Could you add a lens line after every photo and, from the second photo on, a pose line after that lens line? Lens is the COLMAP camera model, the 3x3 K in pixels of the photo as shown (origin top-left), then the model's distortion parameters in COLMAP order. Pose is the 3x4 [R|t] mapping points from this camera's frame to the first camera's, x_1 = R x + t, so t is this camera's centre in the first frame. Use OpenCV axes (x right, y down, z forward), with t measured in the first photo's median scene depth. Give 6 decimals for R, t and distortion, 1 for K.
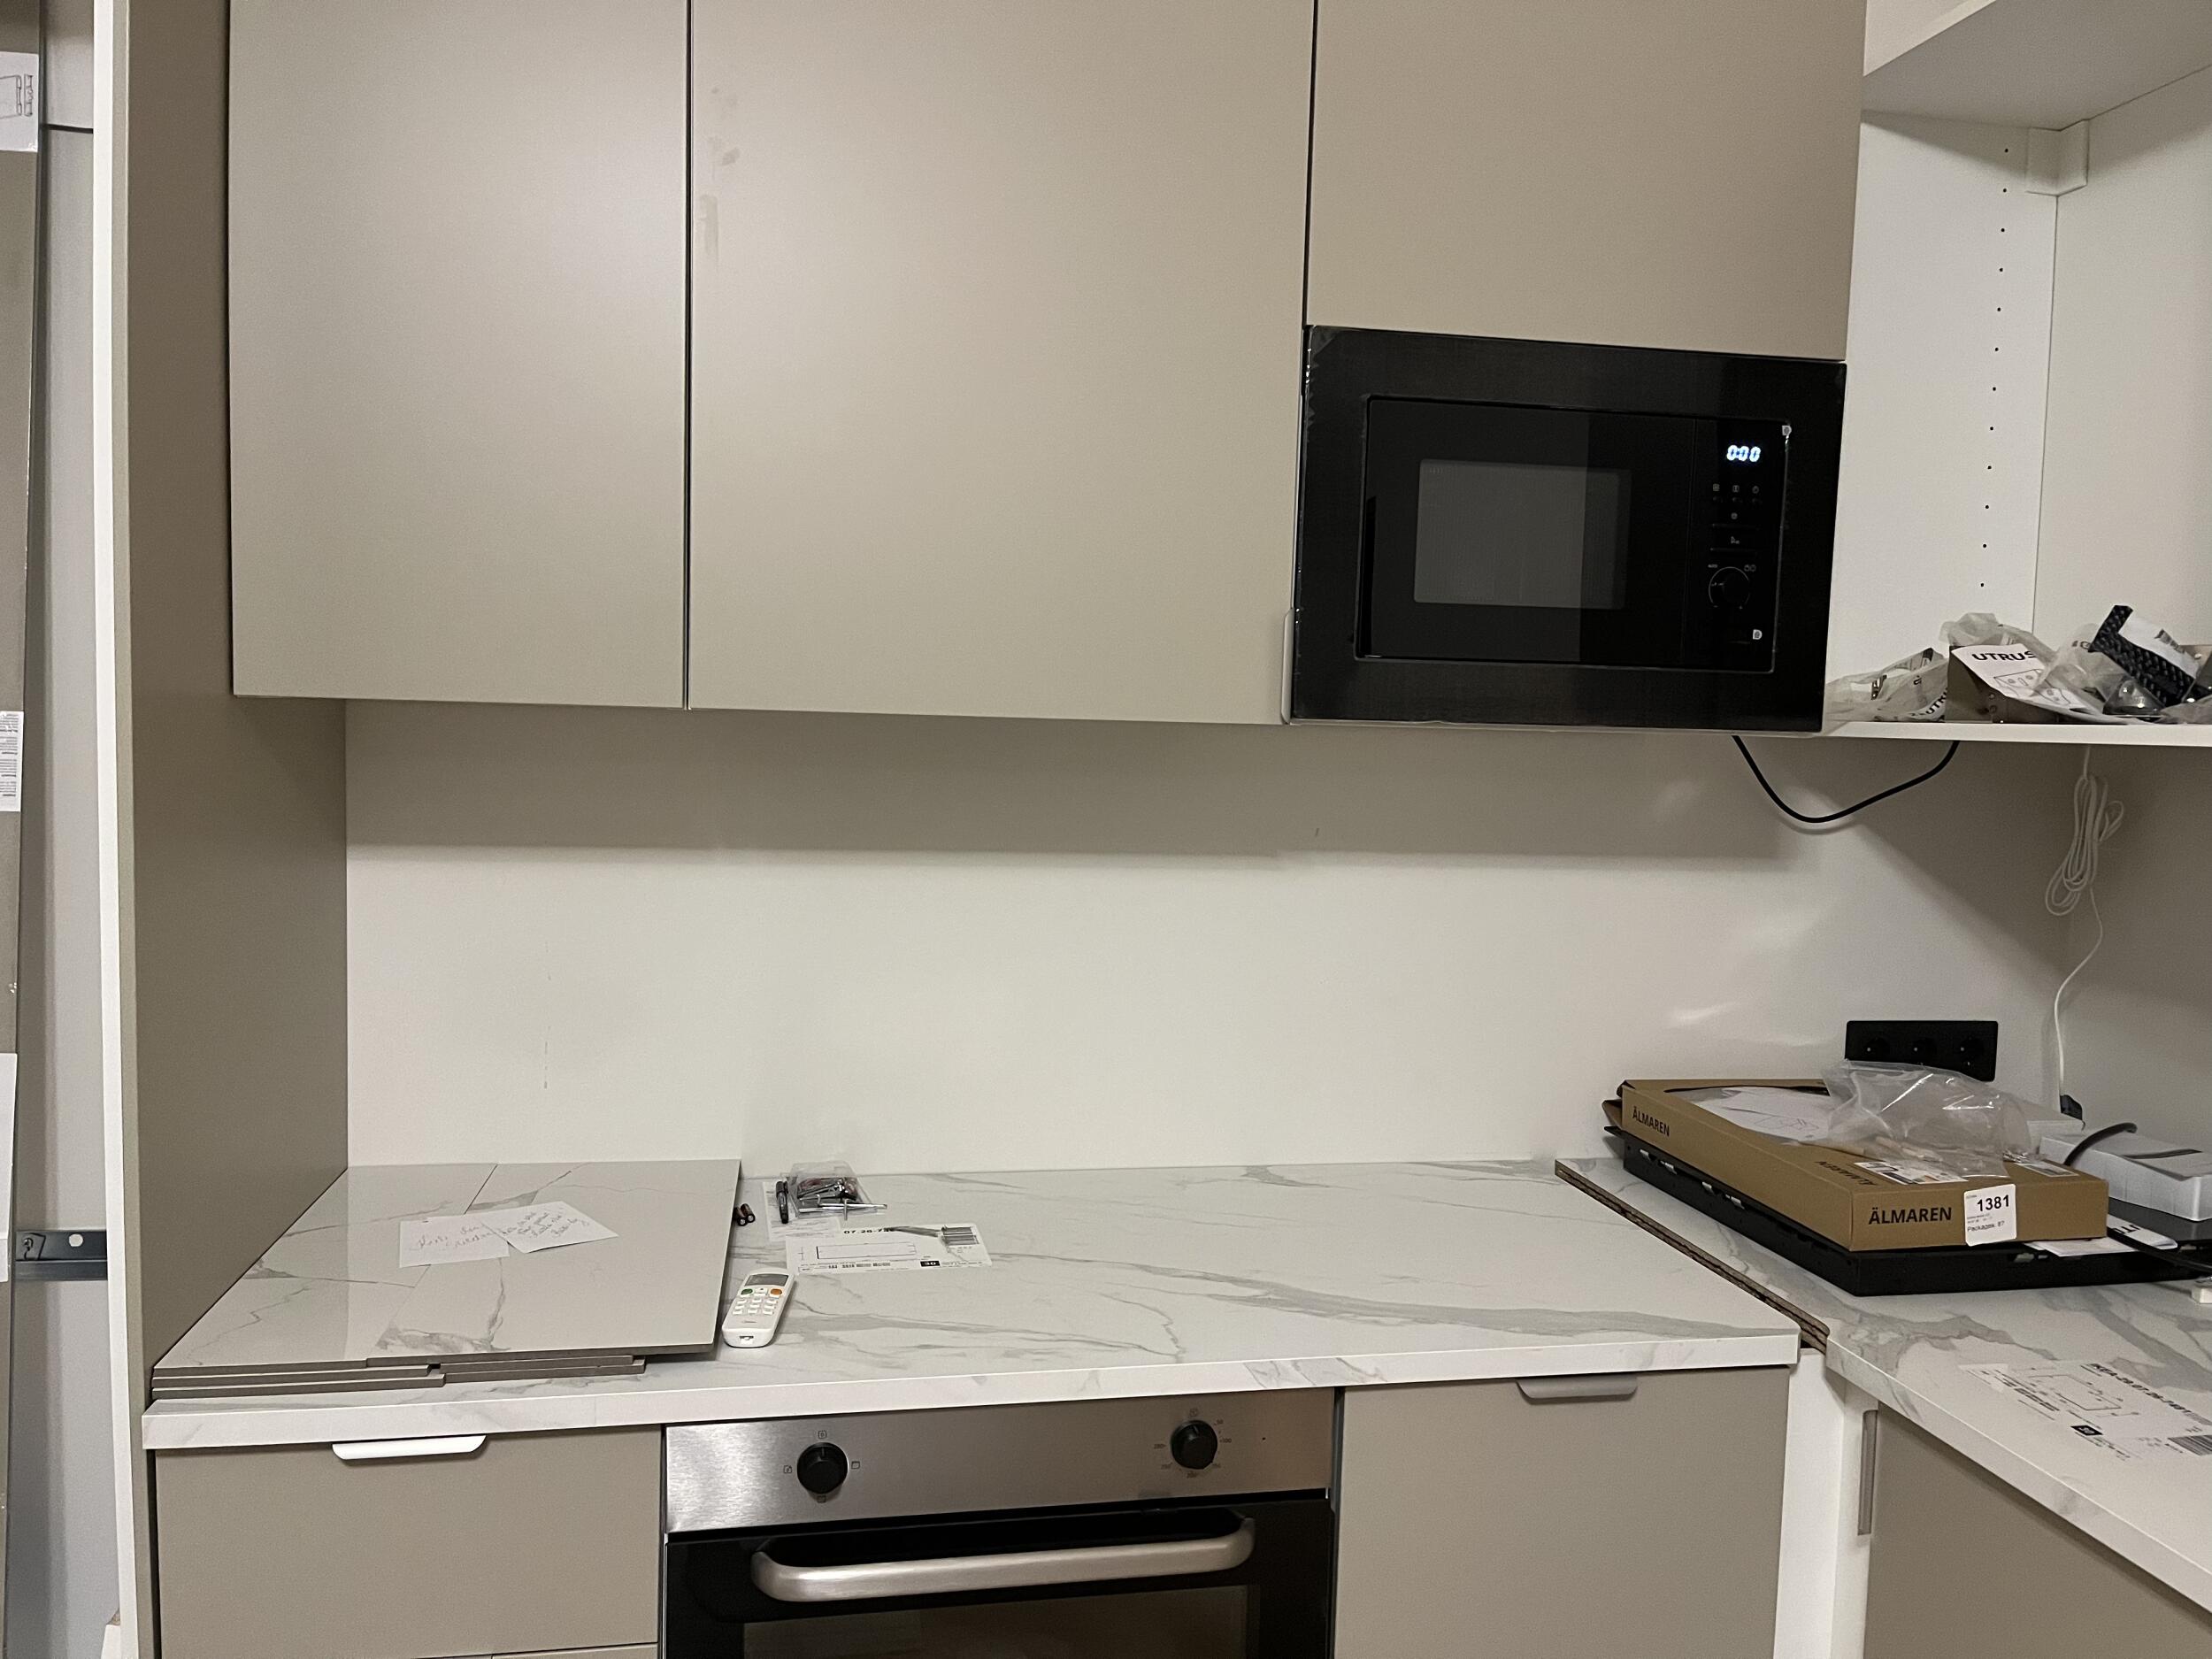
lens RADIAL K [[1724.3, 0, 1106.0], [0, 1724.3, 829.5], [0, 0, 1]] dist [0.039619, -0.076458]
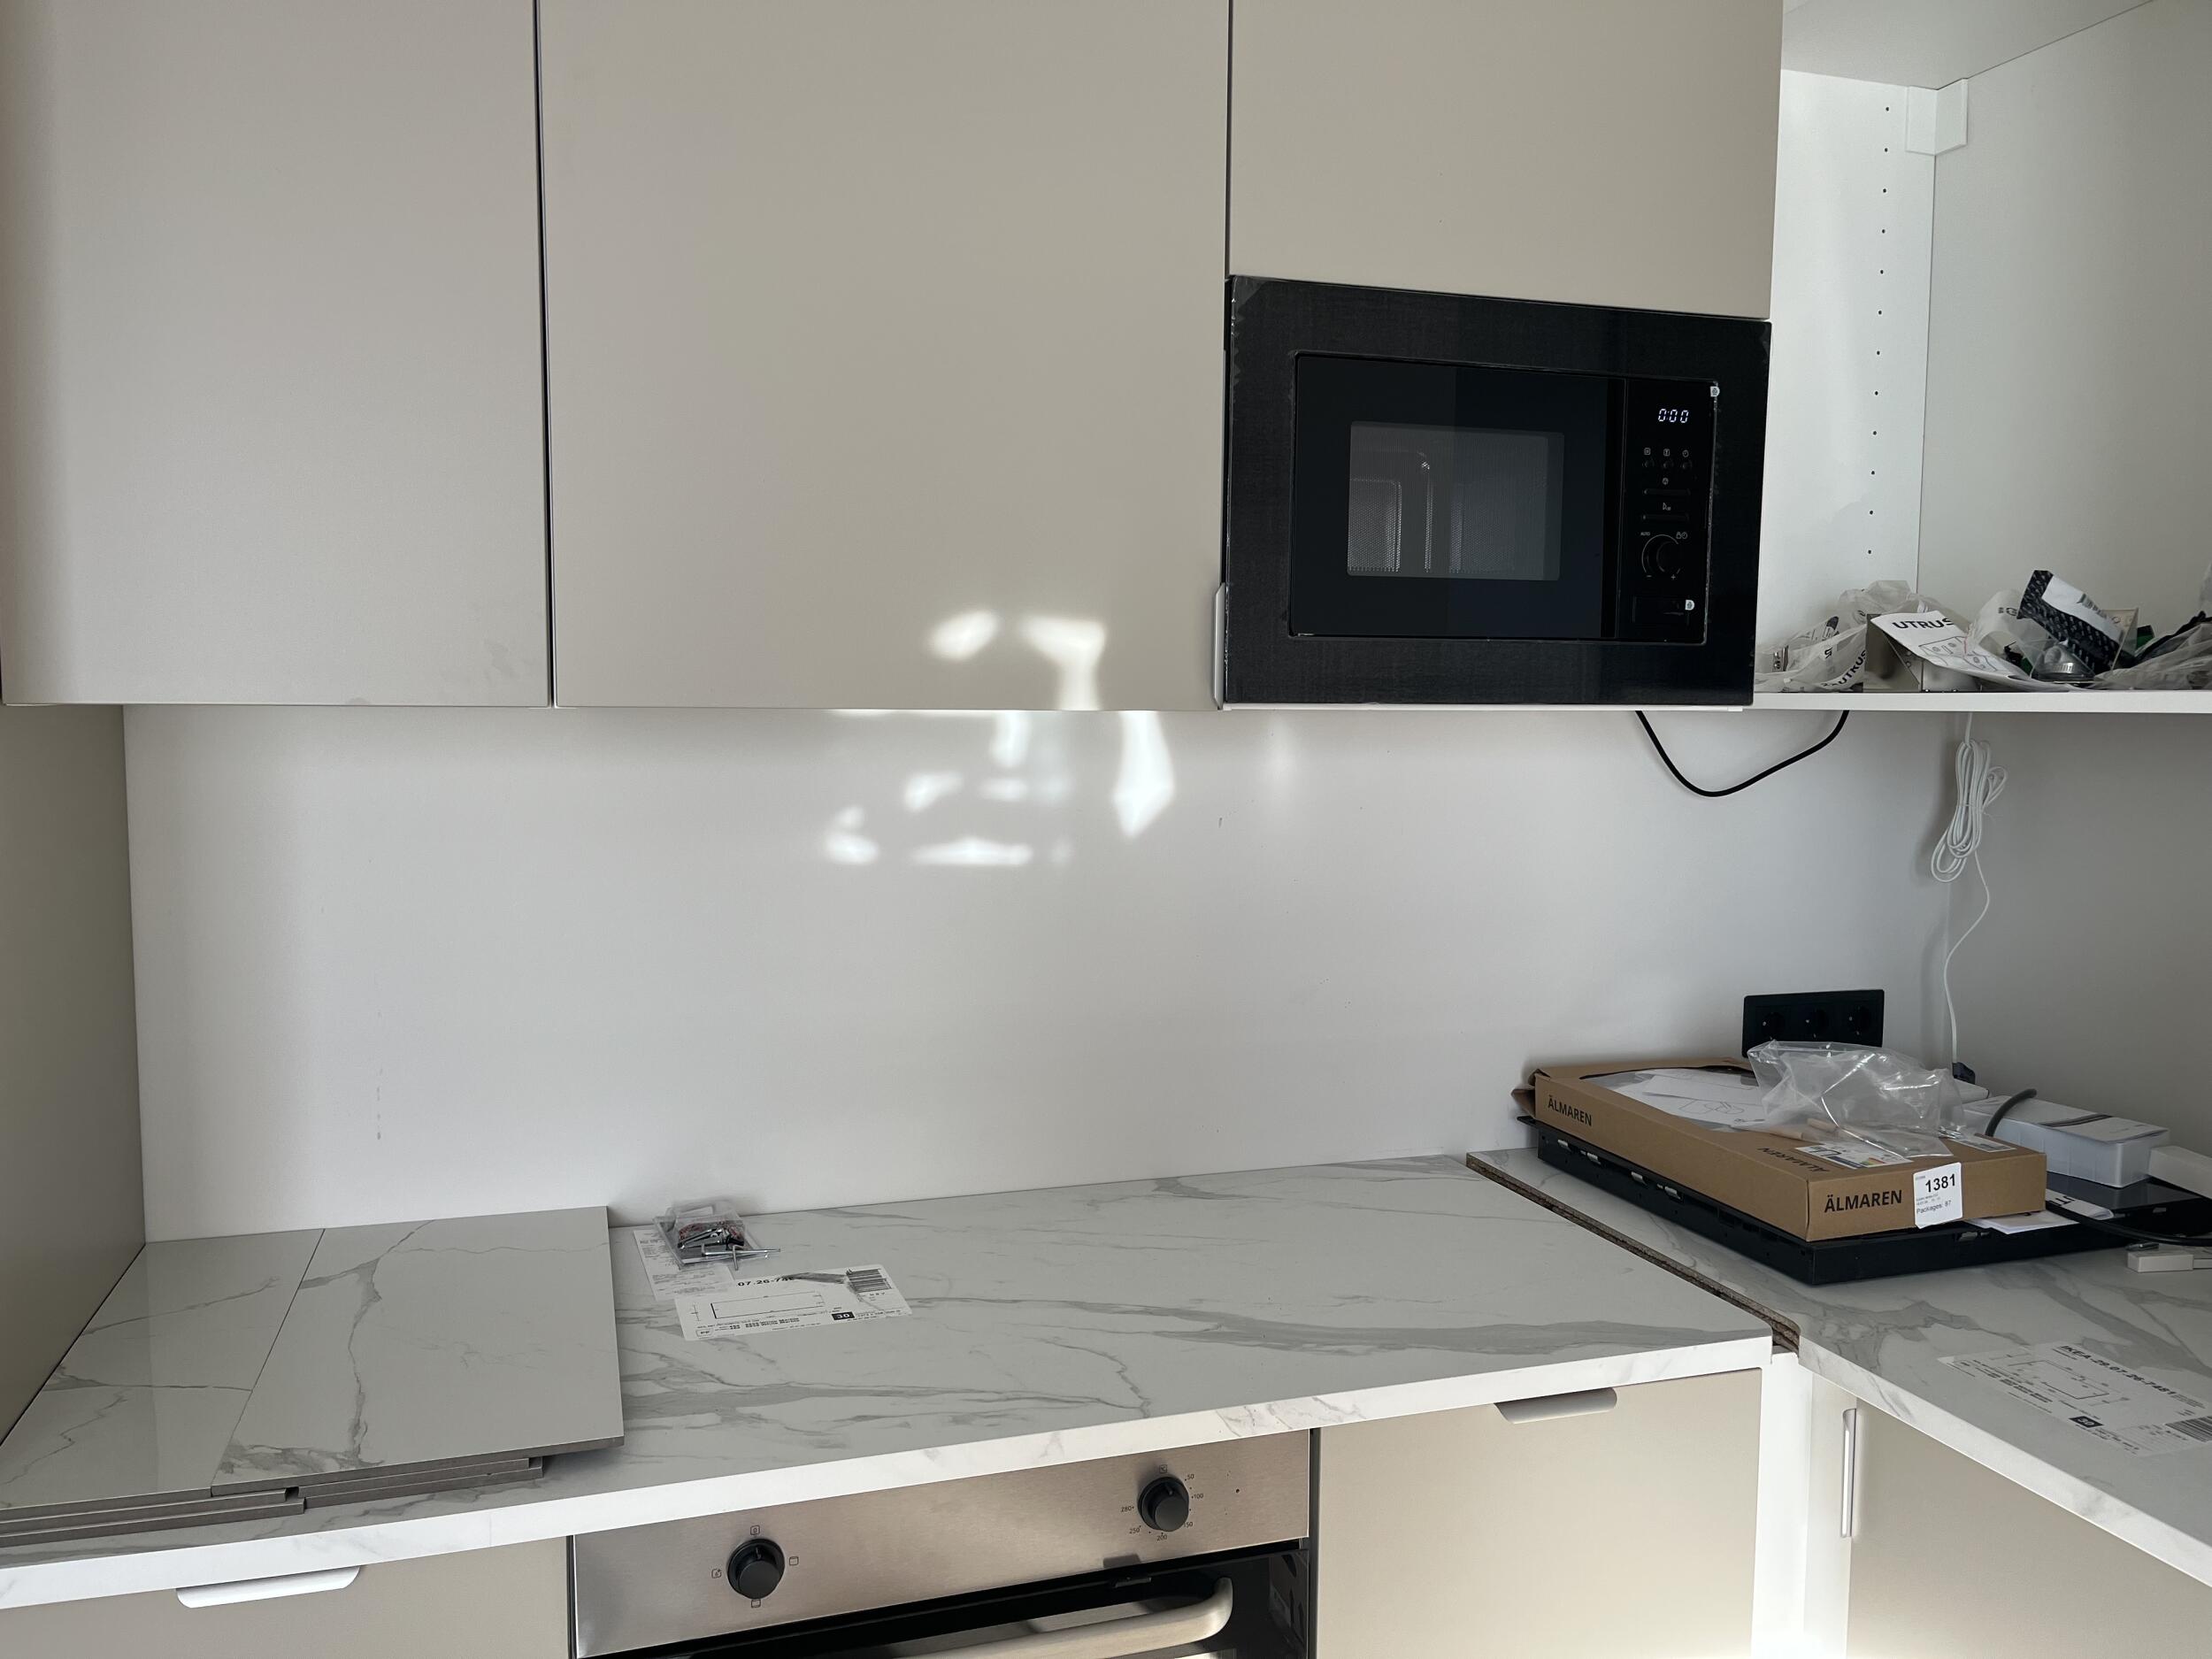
lens RADIAL K [[1724.3, 0, 1106.0], [0, 1724.3, 829.5], [0, 0, 1]] dist [0.039619, -0.076458]
pose [[0.991455, -0.030292, 0.126887, -0.072777], [0.028893, 0.999500, 0.012848, -0.010141], [-0.127213, -0.009072, 0.991834, 0.089904]]
